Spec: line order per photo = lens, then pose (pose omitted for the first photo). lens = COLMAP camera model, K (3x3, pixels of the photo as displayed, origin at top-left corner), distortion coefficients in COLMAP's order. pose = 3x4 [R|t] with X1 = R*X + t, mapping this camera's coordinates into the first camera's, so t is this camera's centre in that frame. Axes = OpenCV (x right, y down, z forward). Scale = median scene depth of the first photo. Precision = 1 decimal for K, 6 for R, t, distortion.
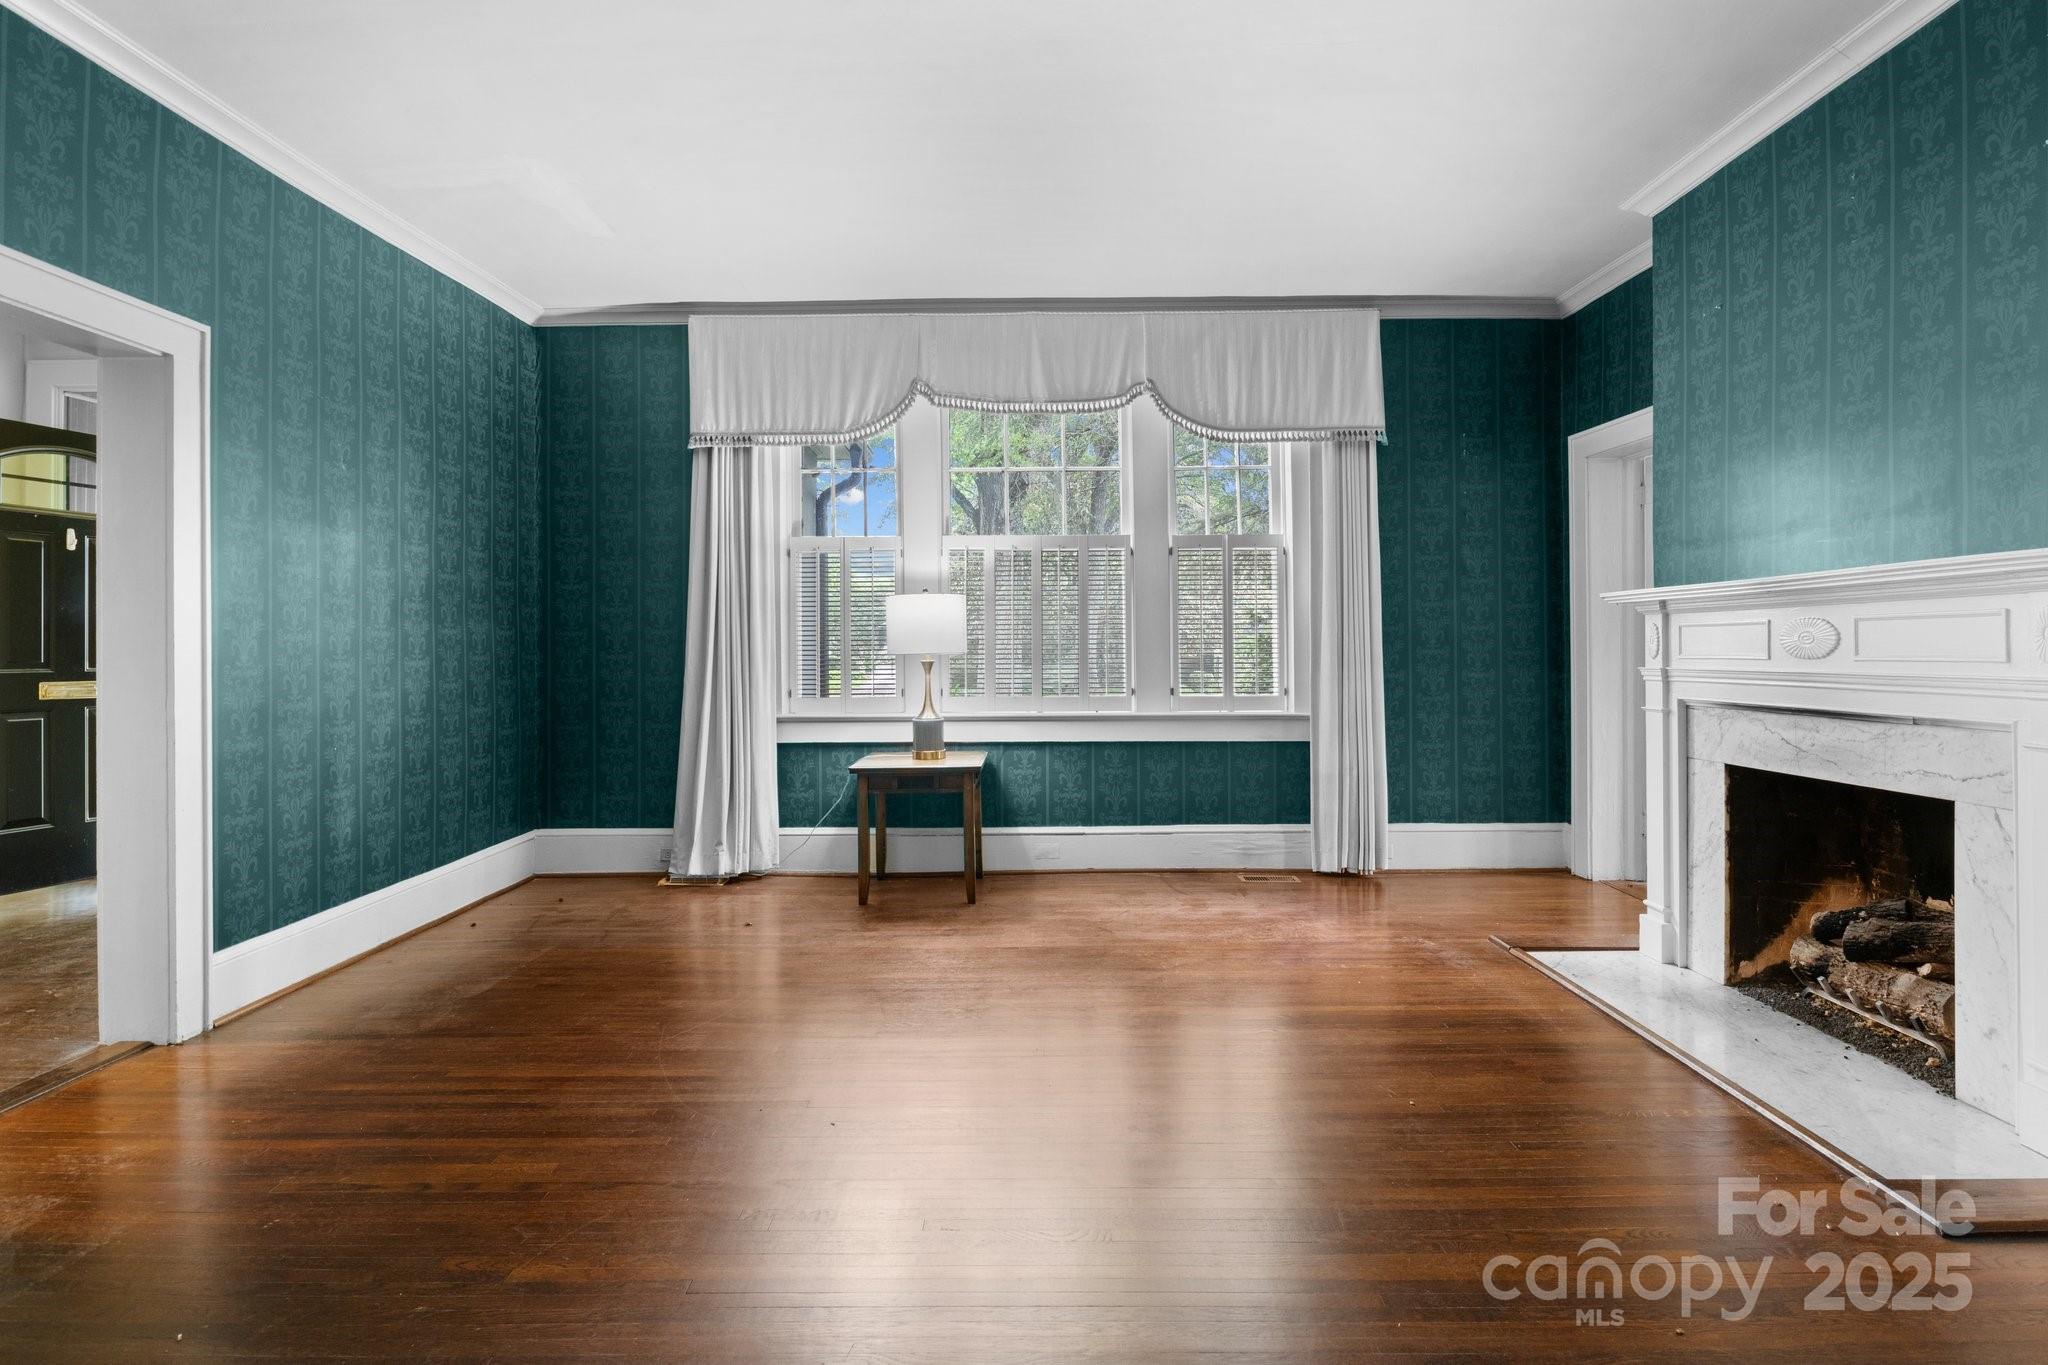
lens RADIAL K [[1023.0, 0, 1024.4], [0, 1023.0, 669.1], [0, 0, 1]] dist [-0.001745, 0.000638]
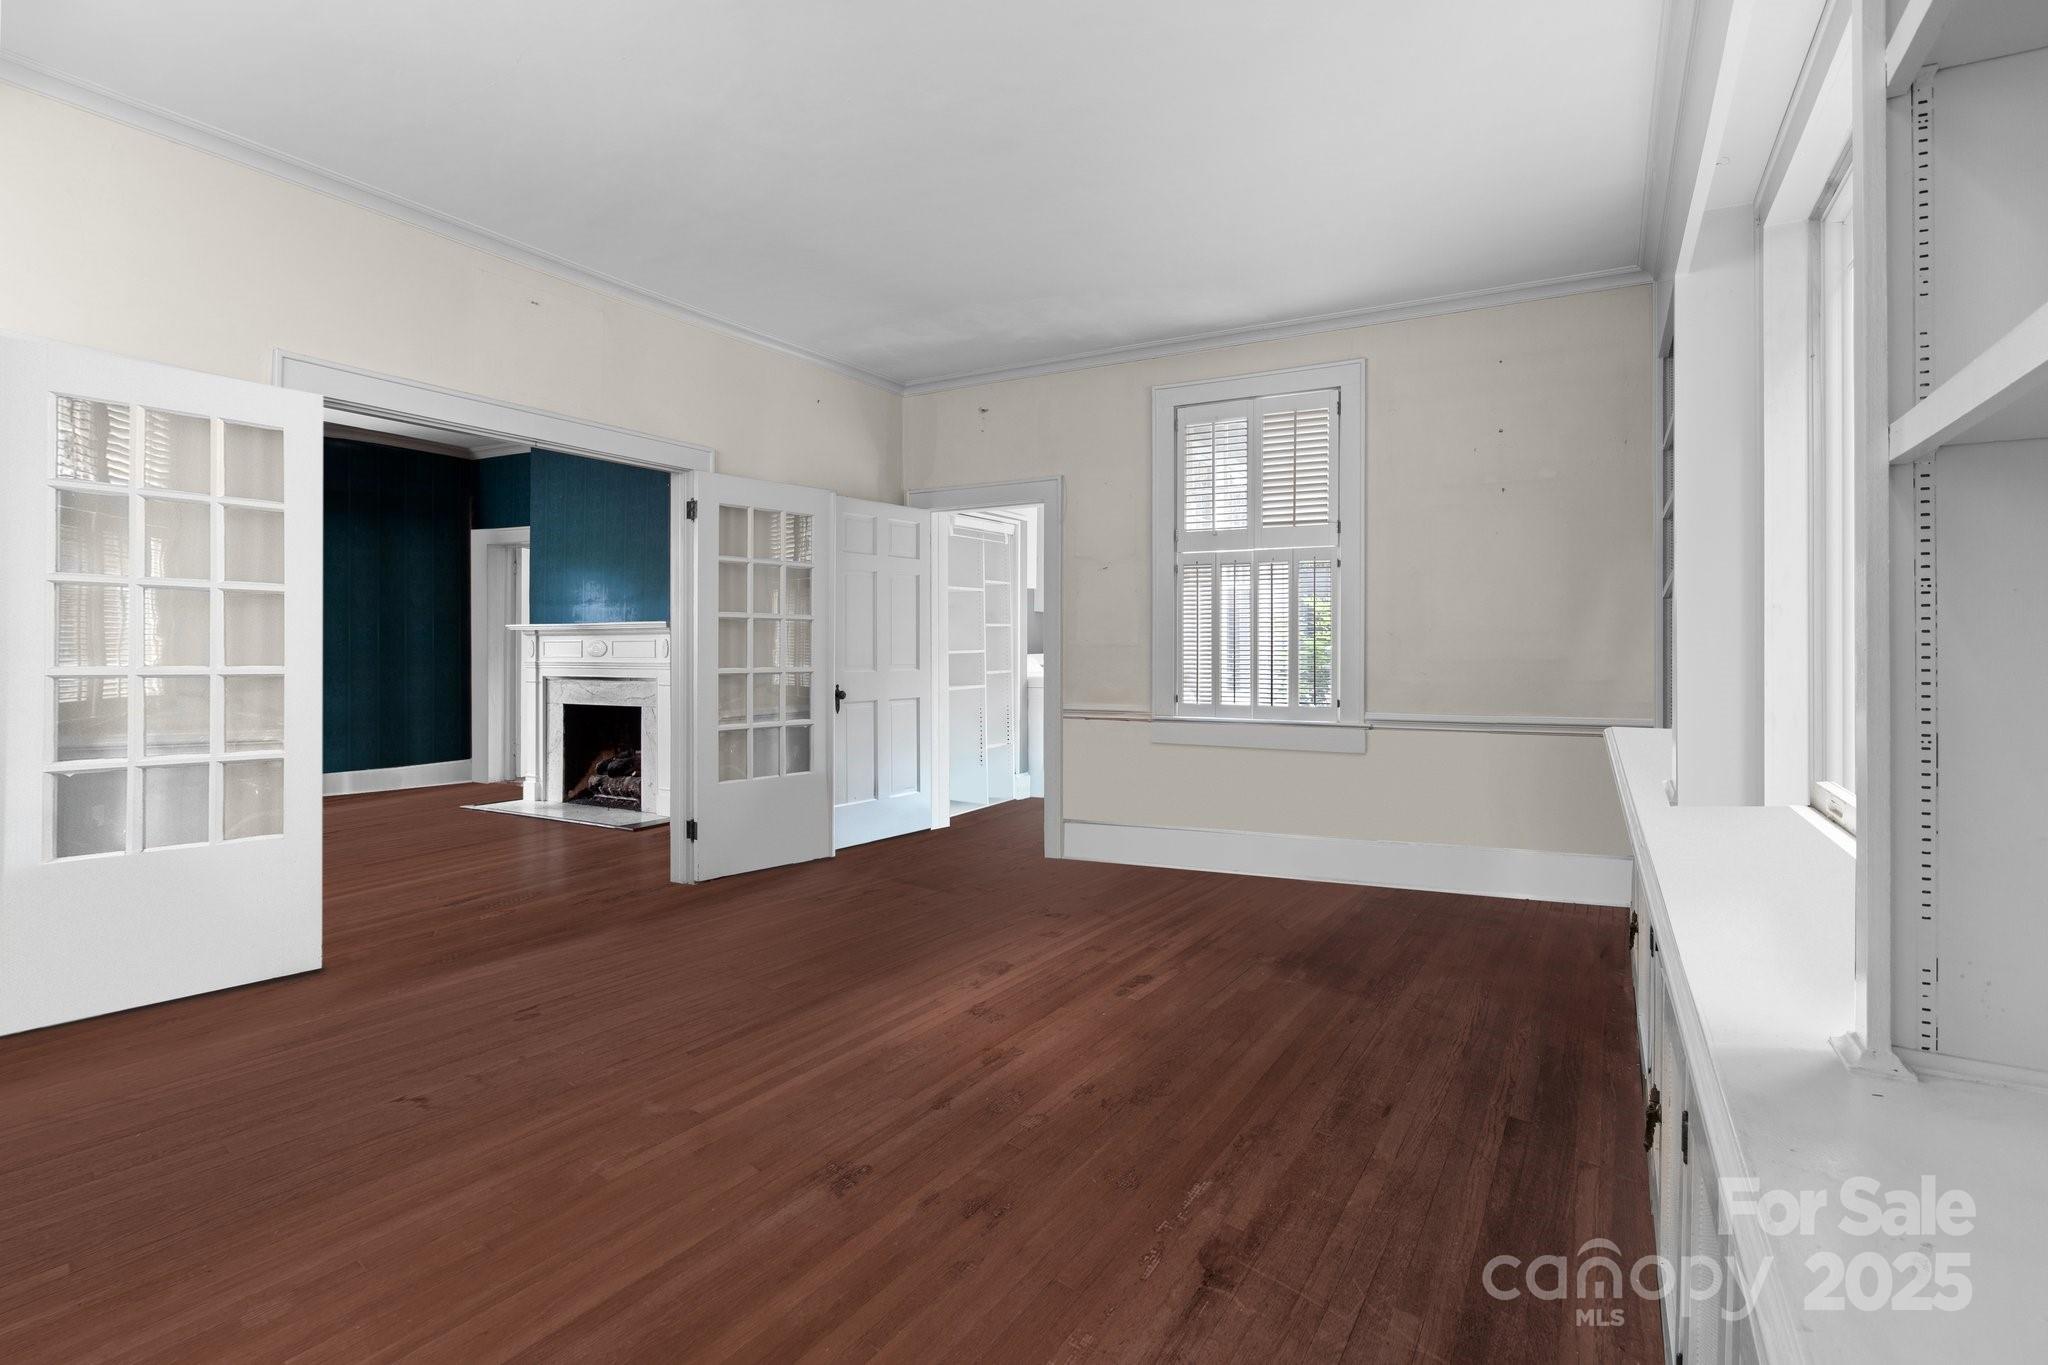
lens RADIAL K [[1023.0, 0, 1025.4], [0, 1023.0, 678.7], [0, 0, 1]] dist [-0.001745, 0.000638]
pose [[0.487715, 0.010466, 0.872940, -0.784622], [-0.004111, 0.999945, -0.009692, 0.055311], [-0.872993, 0.001139, 0.487731, -0.985331]]
